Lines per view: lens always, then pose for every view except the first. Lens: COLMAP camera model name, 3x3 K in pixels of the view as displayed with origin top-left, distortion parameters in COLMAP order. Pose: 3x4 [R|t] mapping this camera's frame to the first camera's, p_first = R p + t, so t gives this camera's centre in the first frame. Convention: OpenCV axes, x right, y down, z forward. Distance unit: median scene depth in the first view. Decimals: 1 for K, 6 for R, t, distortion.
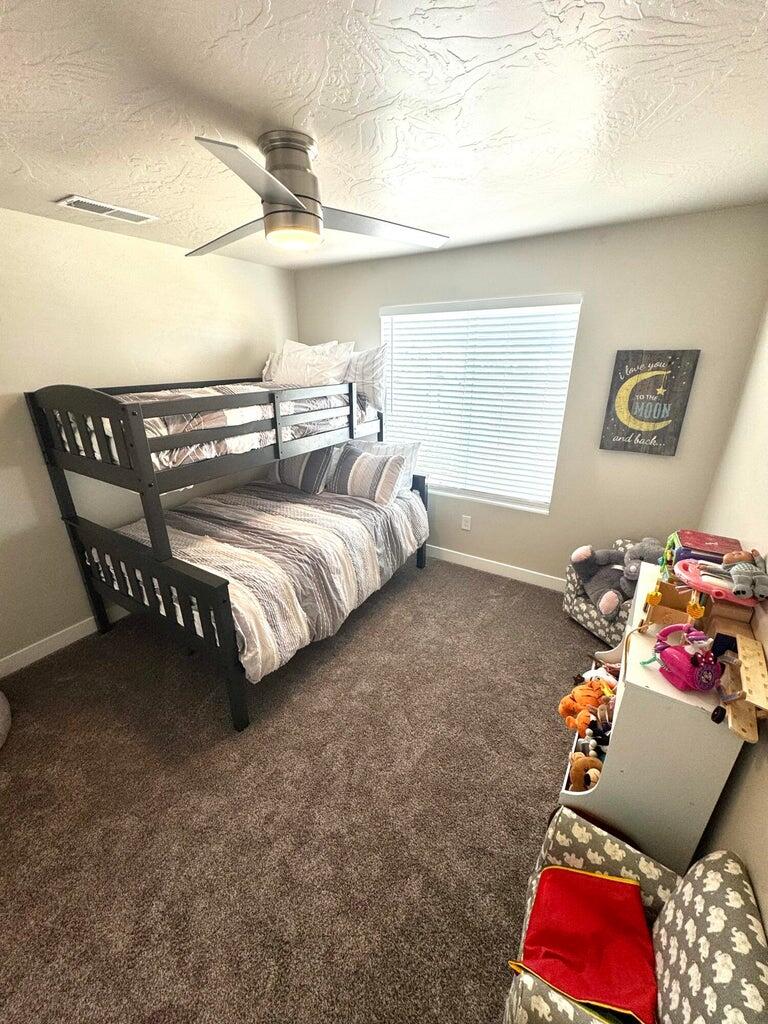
lens RADIAL K [[409.6, 0, 383.6], [0, 409.6, 512.2], [0, 0, 1]] dist [-0.004132, 0.001456]
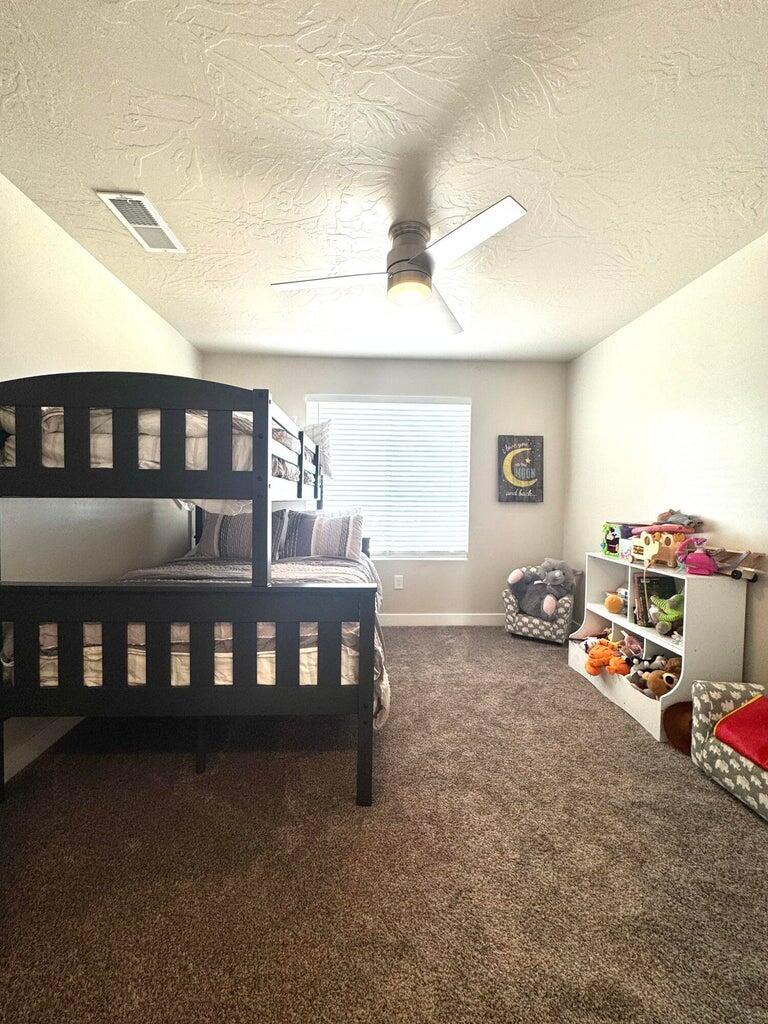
lens RADIAL K [[409.6, 0, 386.8], [0, 409.6, 511.5], [0, 0, 1]] dist [-0.004132, 0.001456]
pose [[0.812367, -0.000367, 0.583146, -0.613540], [0.197460, 0.941099, -0.274484, 0.189243], [-0.548698, 0.338130, 0.764591, 0.174796]]
